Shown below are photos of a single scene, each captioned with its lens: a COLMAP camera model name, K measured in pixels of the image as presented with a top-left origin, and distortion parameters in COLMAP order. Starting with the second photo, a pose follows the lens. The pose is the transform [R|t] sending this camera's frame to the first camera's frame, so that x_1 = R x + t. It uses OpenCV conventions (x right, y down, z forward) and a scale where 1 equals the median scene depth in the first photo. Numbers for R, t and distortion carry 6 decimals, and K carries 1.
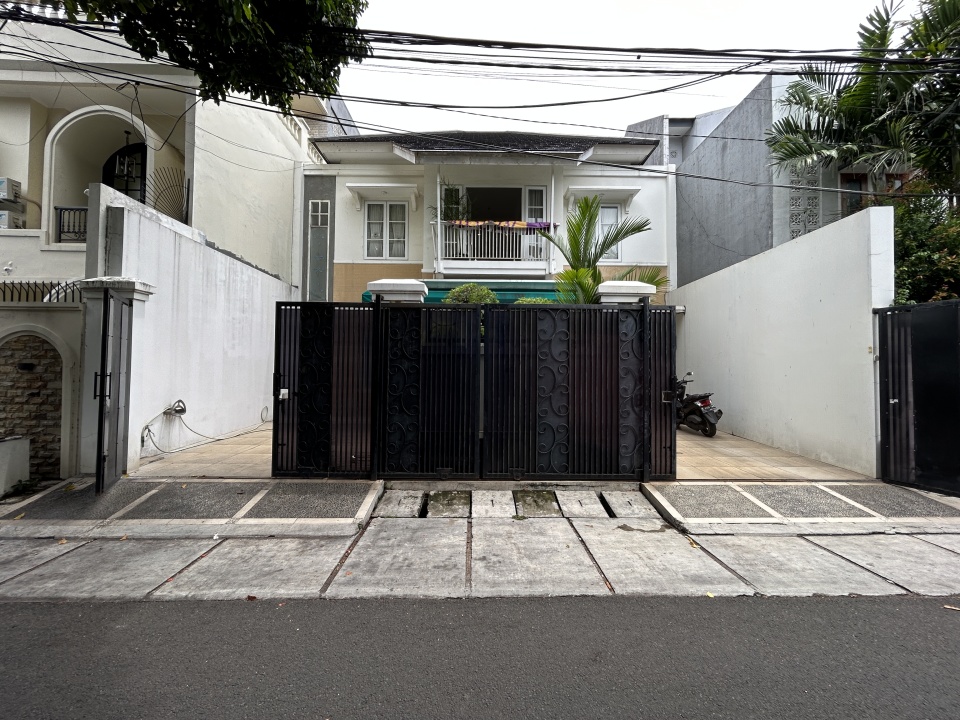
lens RADIAL K [[390.3, 0, 477.9], [0, 390.3, 358.5], [0, 0, 1]] dist [-0.000157, 0.000529]
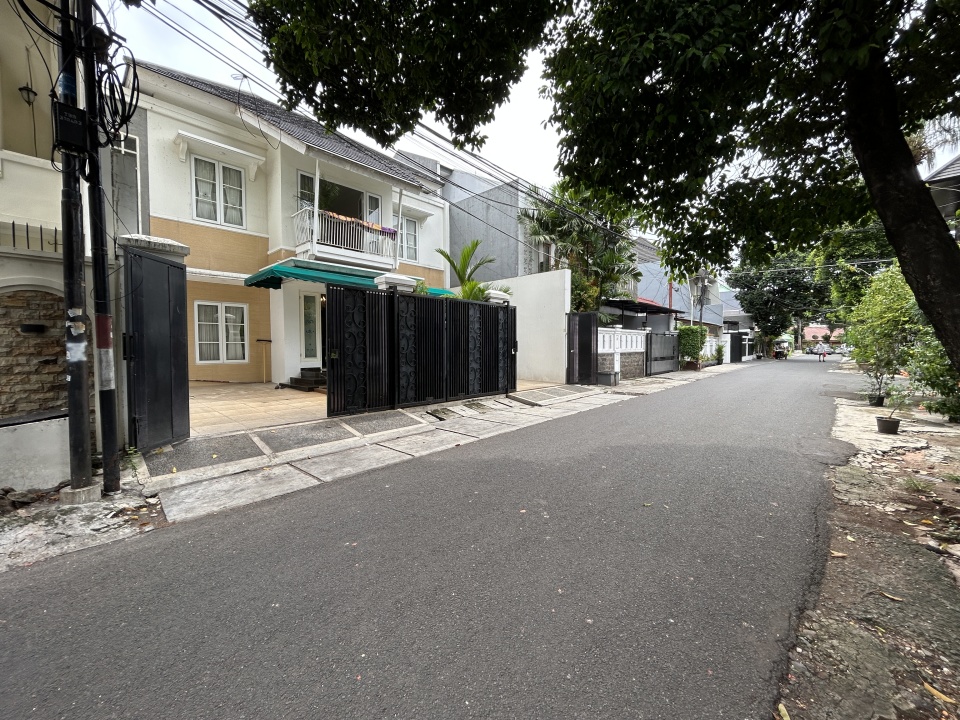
lens RADIAL K [[389.4, 0, 476.1], [0, 389.4, 360.0], [0, 0, 1]] dist [-0.001054, 0.000311]
pose [[0.690514, -0.034395, 0.722501, -1.105277], [-0.010620, 0.998279, 0.057673, 0.029300], [-0.723241, -0.047497, 0.688960, -0.248937]]
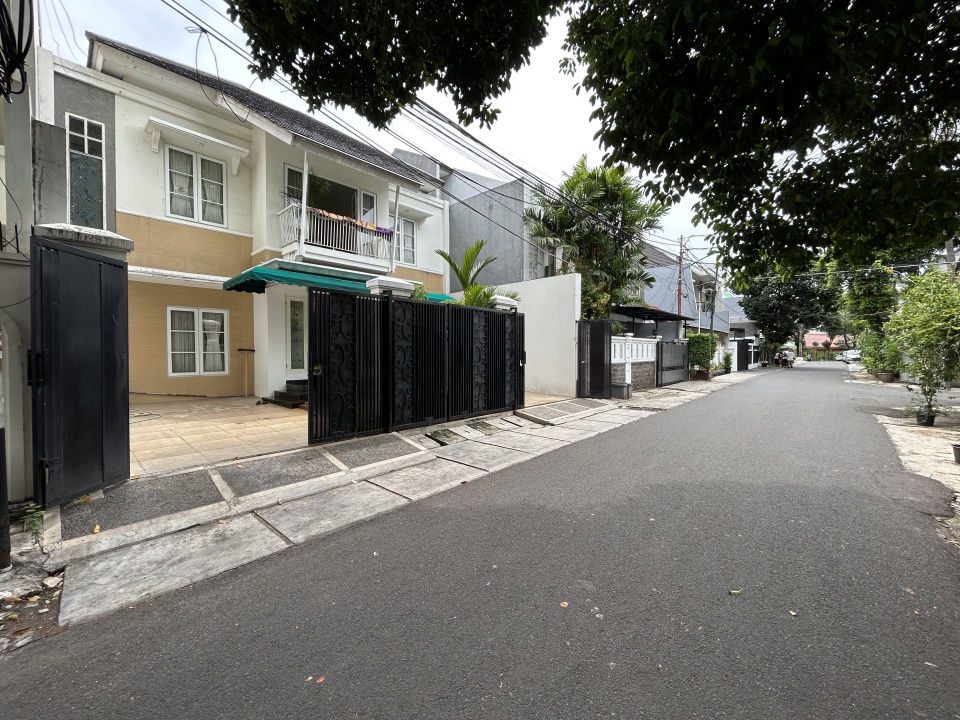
lens RADIAL K [[389.4, 0, 476.1], [0, 389.4, 360.0], [0, 0, 1]] dist [-0.001054, 0.000311]
pose [[0.684962, -0.023142, 0.728211, -0.986787], [-0.012893, 0.998954, 0.043872, 0.006971], [-0.728465, -0.039440, 0.683947, -0.090890]]
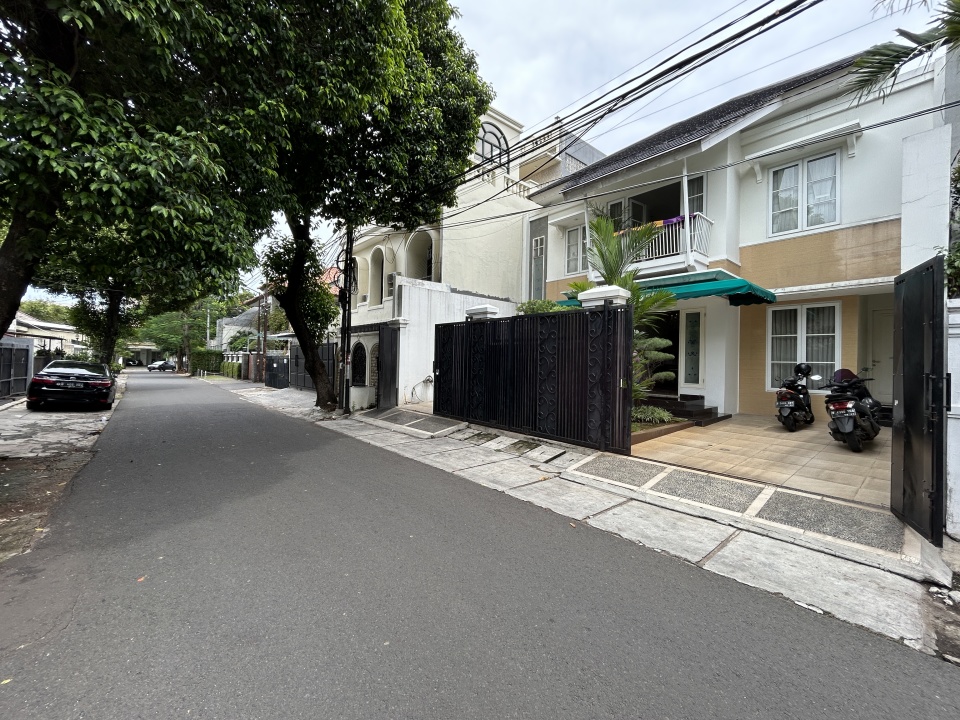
lens RADIAL K [[390.3, 0, 477.9], [0, 390.3, 358.5], [0, 0, 1]] dist [-0.000157, 0.000529]
pose [[0.646225, 0.000157, -0.763147, 1.093170], [0.008379, 0.999938, 0.007301, 0.010244], [0.763101, -0.011112, 0.646183, -0.091644]]
